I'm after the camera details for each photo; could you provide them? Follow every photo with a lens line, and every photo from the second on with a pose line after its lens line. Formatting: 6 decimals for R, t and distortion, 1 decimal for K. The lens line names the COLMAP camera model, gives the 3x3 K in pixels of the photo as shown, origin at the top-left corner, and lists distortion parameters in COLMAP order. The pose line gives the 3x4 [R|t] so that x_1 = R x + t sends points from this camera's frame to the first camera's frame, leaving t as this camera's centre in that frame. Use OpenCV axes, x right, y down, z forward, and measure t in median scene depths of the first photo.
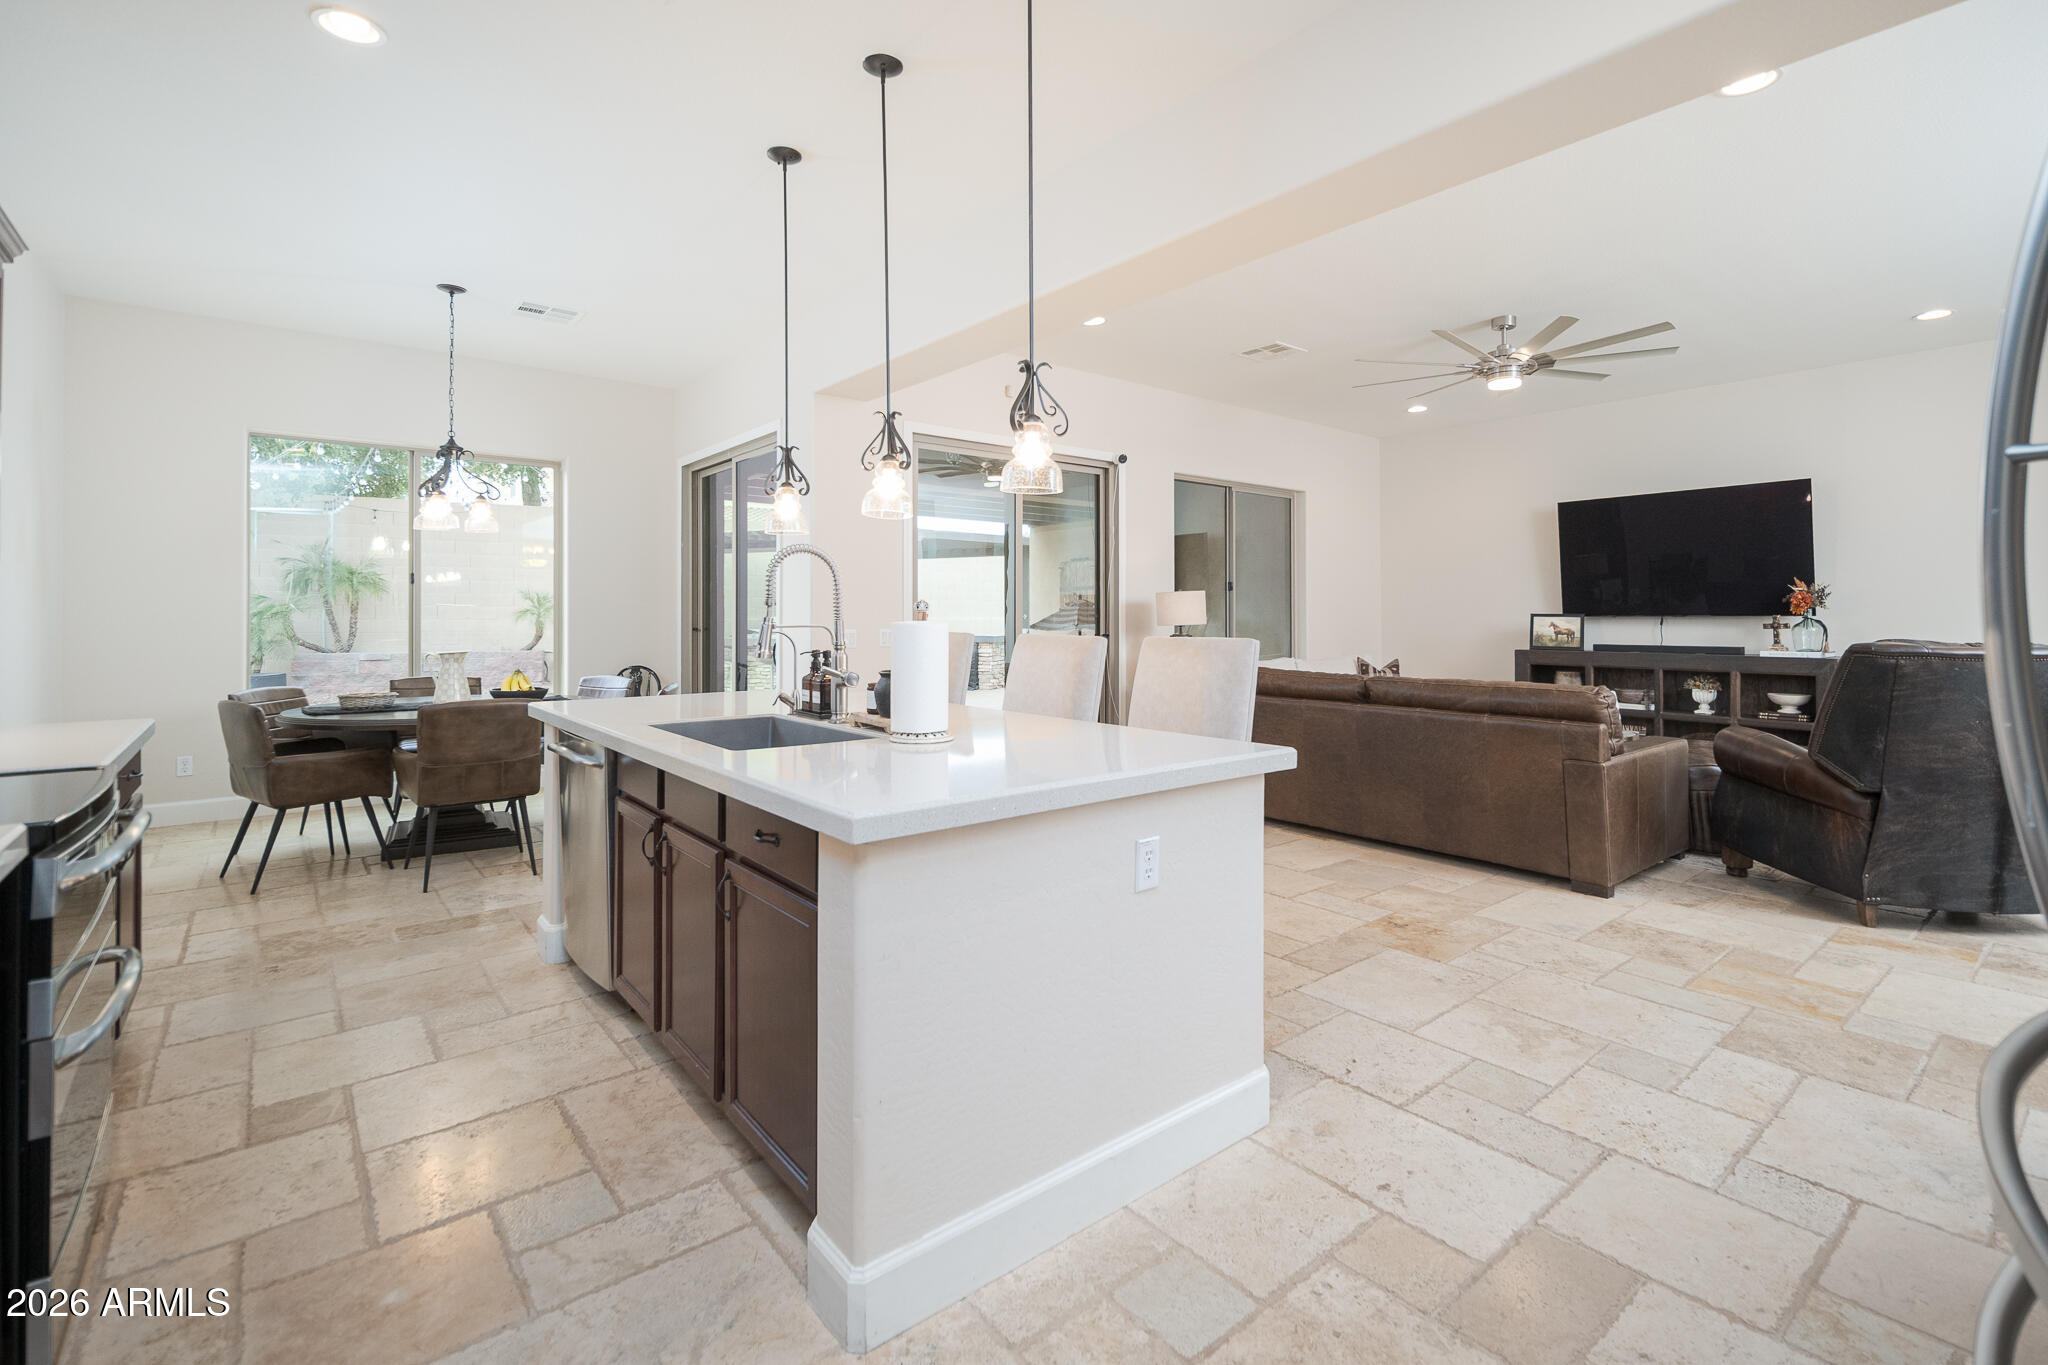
lens RADIAL K [[918.7, 0, 1046.9], [0, 918.7, 613.2], [0, 0, 1]] dist [0.000142, -0.000342]
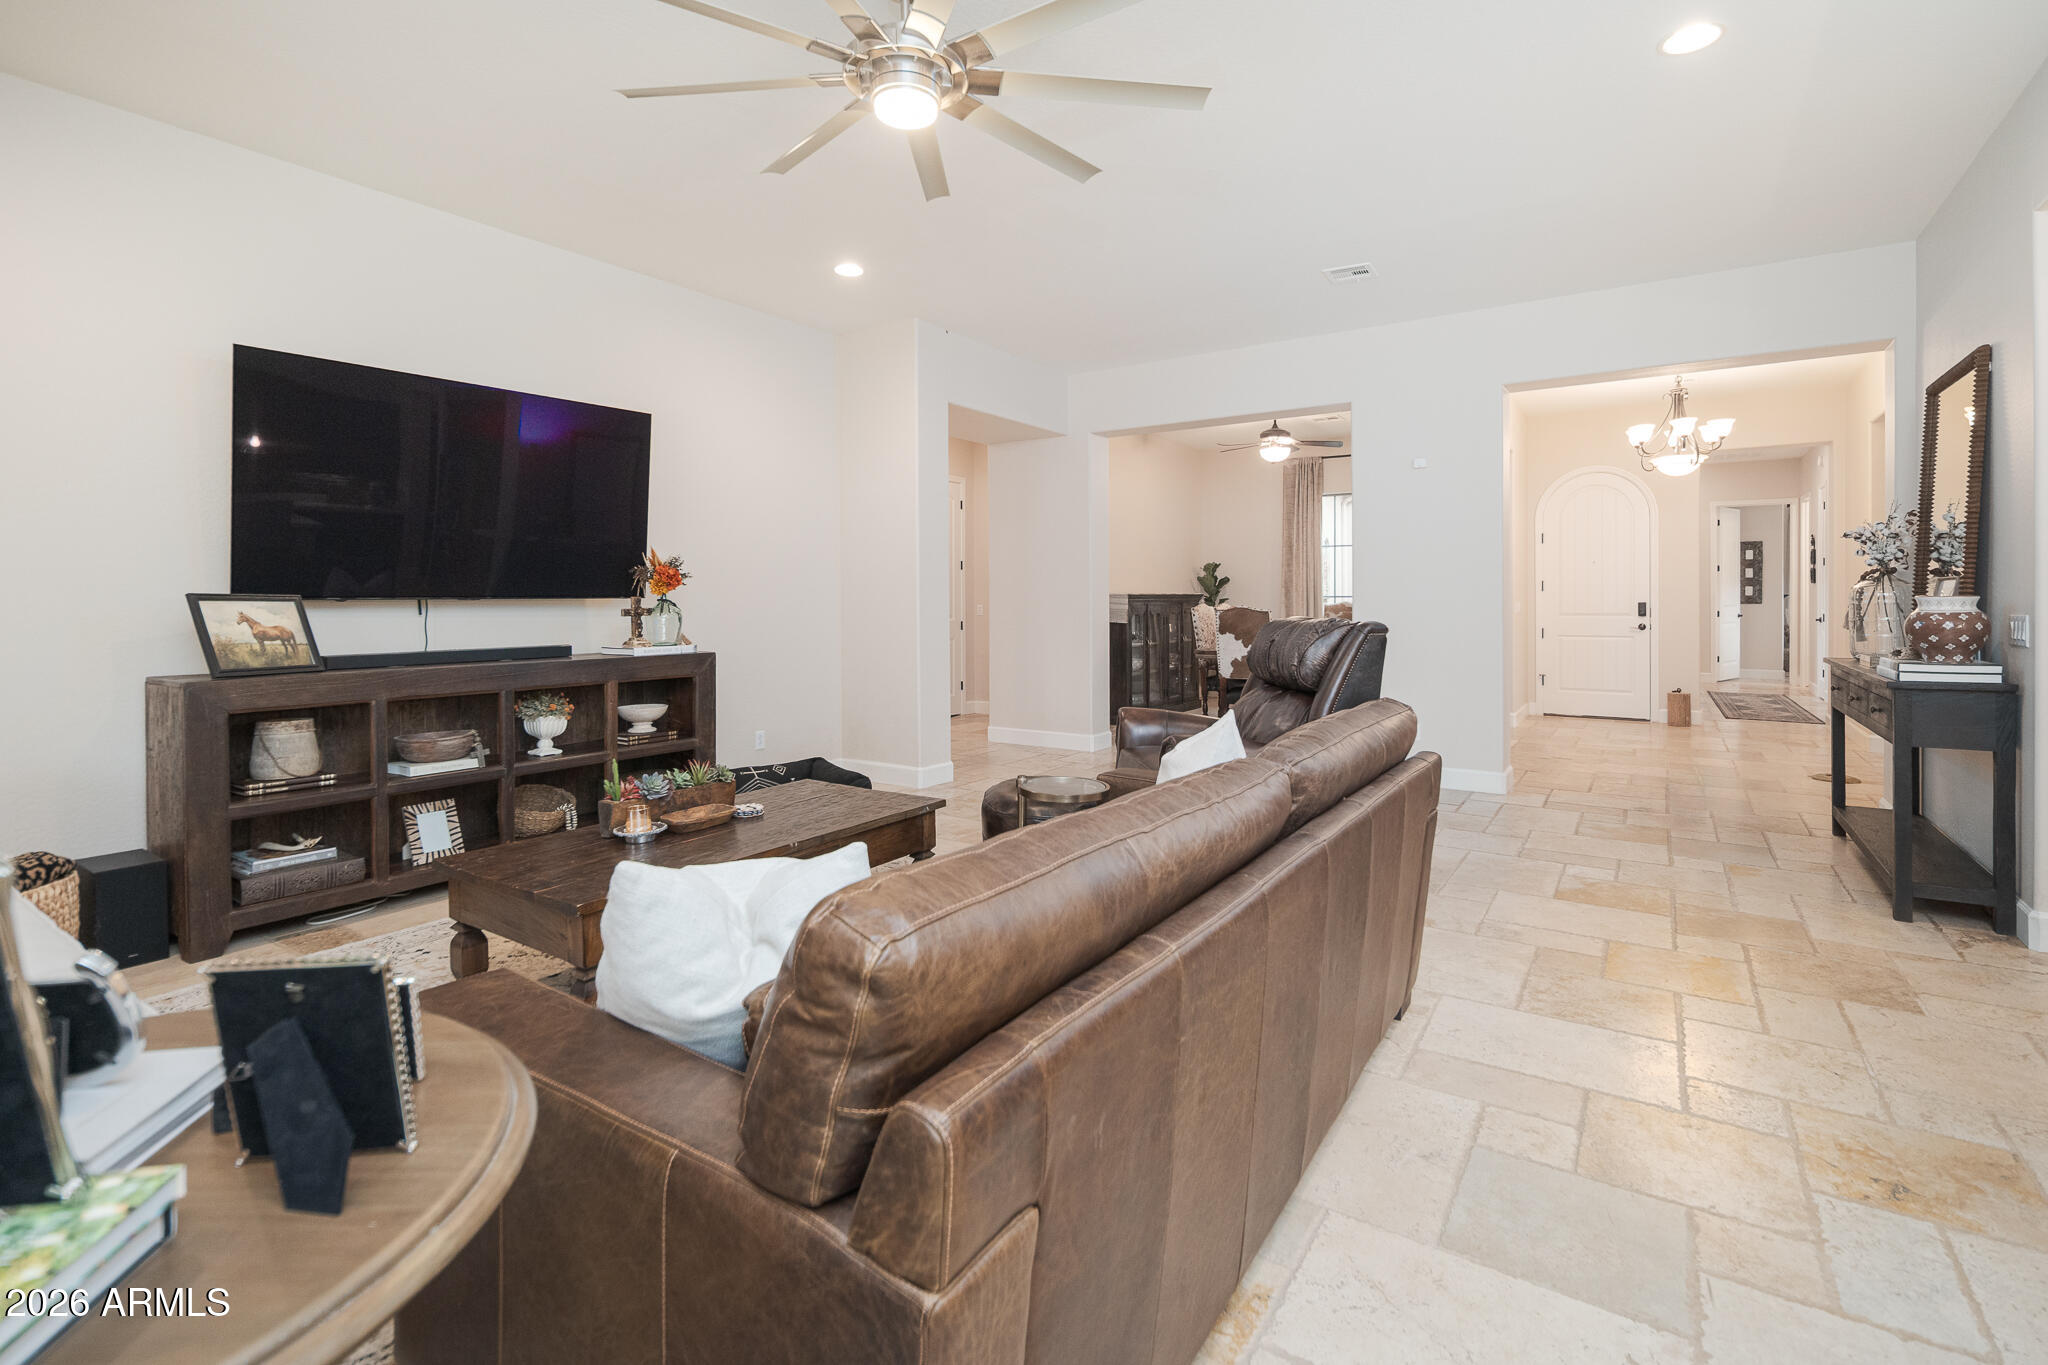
lens RADIAL K [[952.5, 0, 1019.2], [0, 952.5, 594.3], [0, 0, 1]] dist [-0.000637, 0.000220]
pose [[-0.286695, 0.002759, 0.958018, 0.002053], [-0.001019, 0.999994, -0.003185, 0.001829], [-0.958021, -0.001889, -0.286691, 0.919589]]
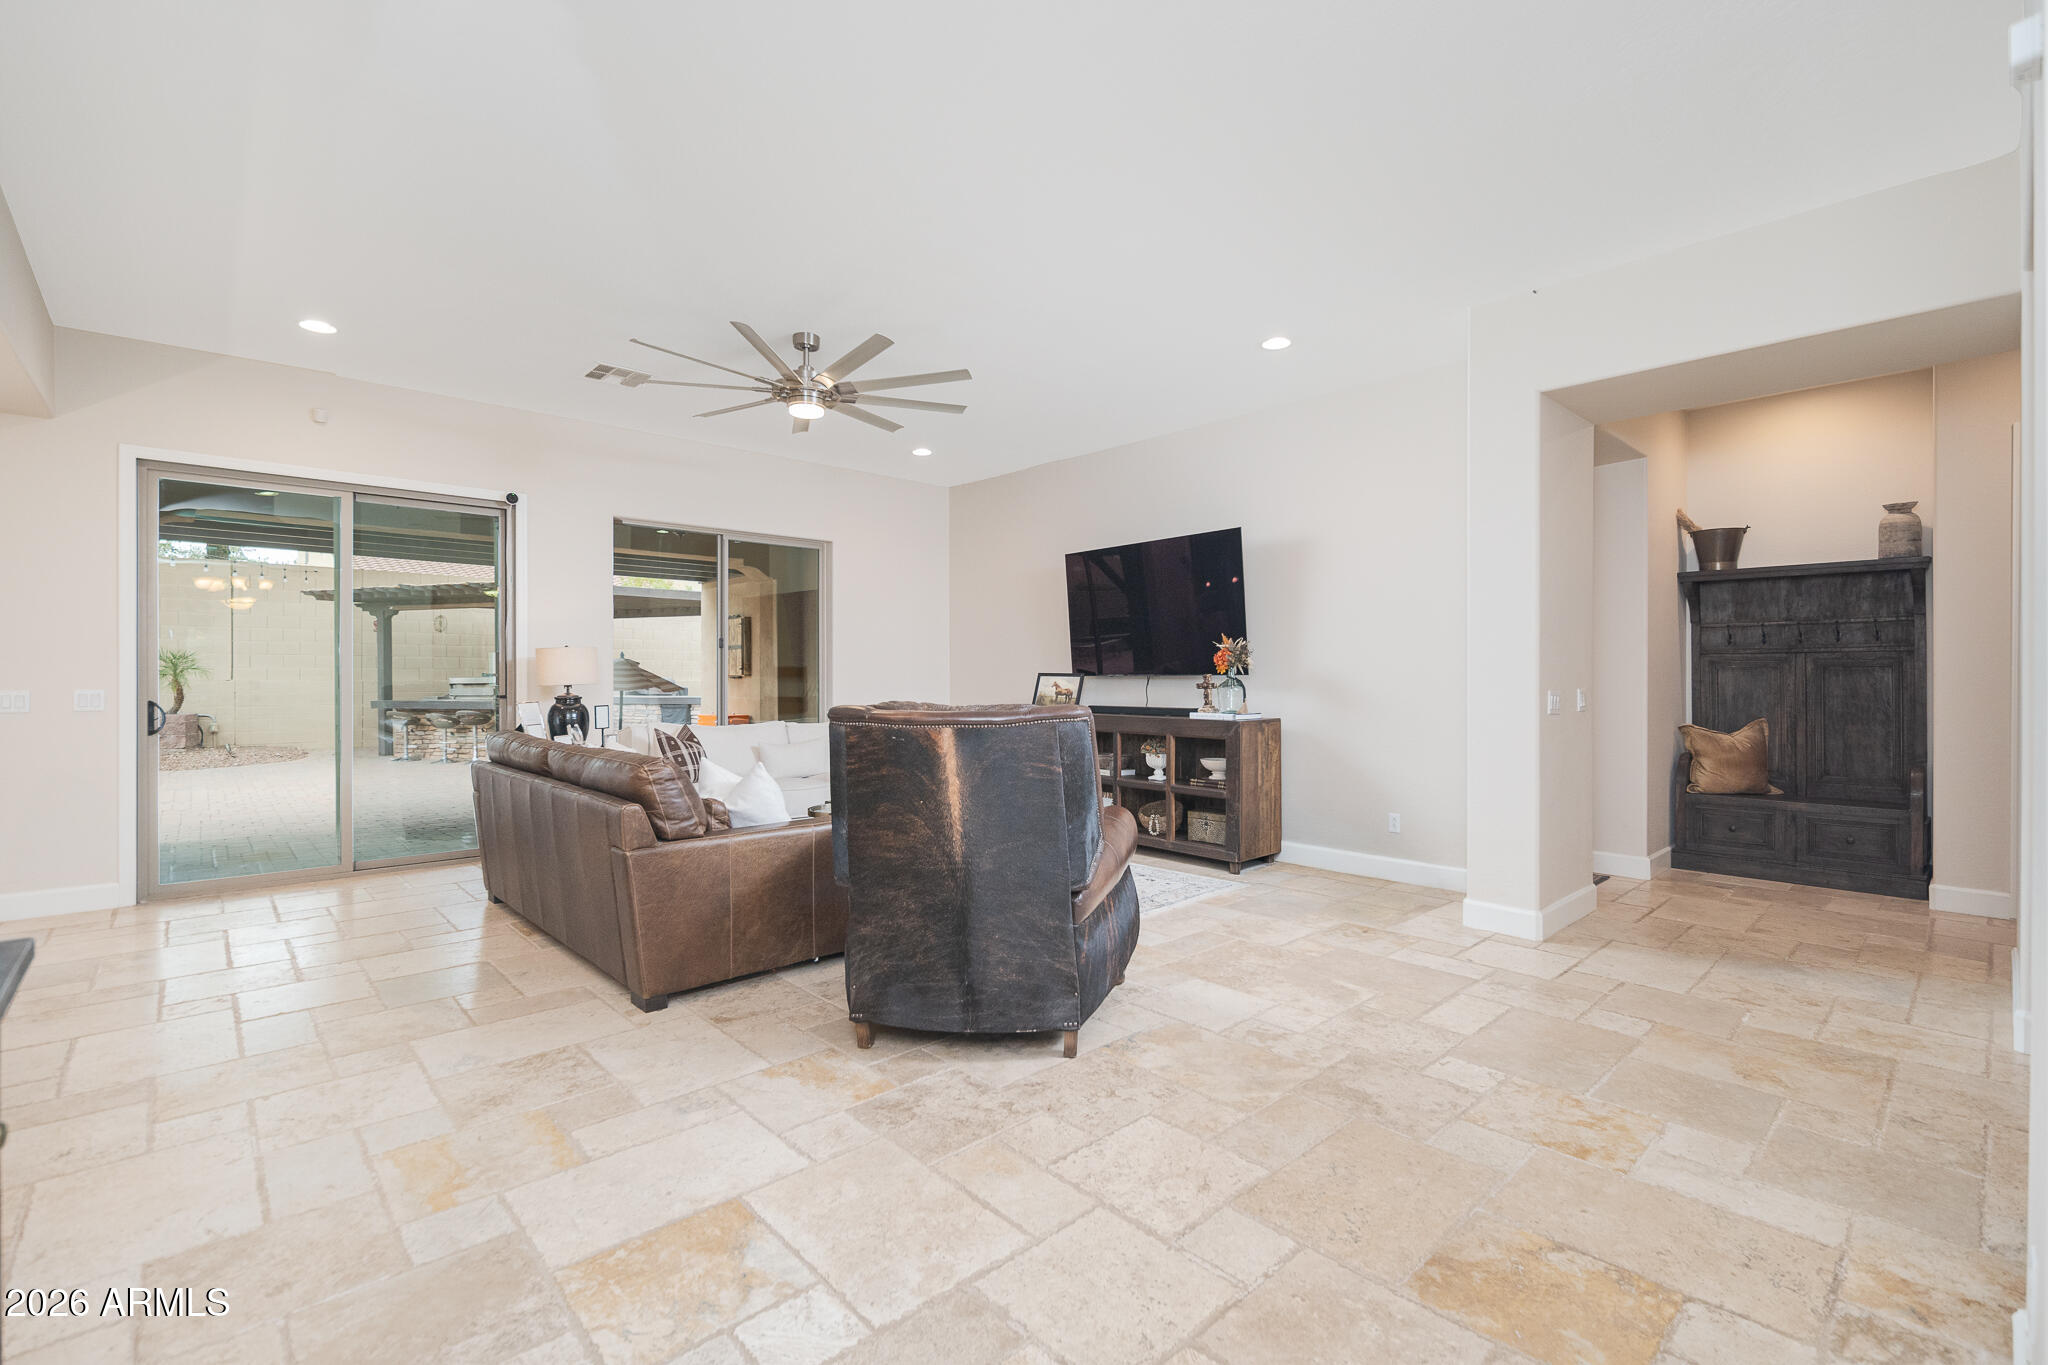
lens RADIAL K [[903.1, 0, 1038.6], [0, 903.1, 681.7], [0, 0, 1]] dist [0.001947, -0.000057]
pose [[0.997851, -0.000984, 0.065510, 0.562645], [0.000439, 0.999965, 0.008342, 0.001974], [-0.065515, -0.008295, 0.997817, 0.099920]]
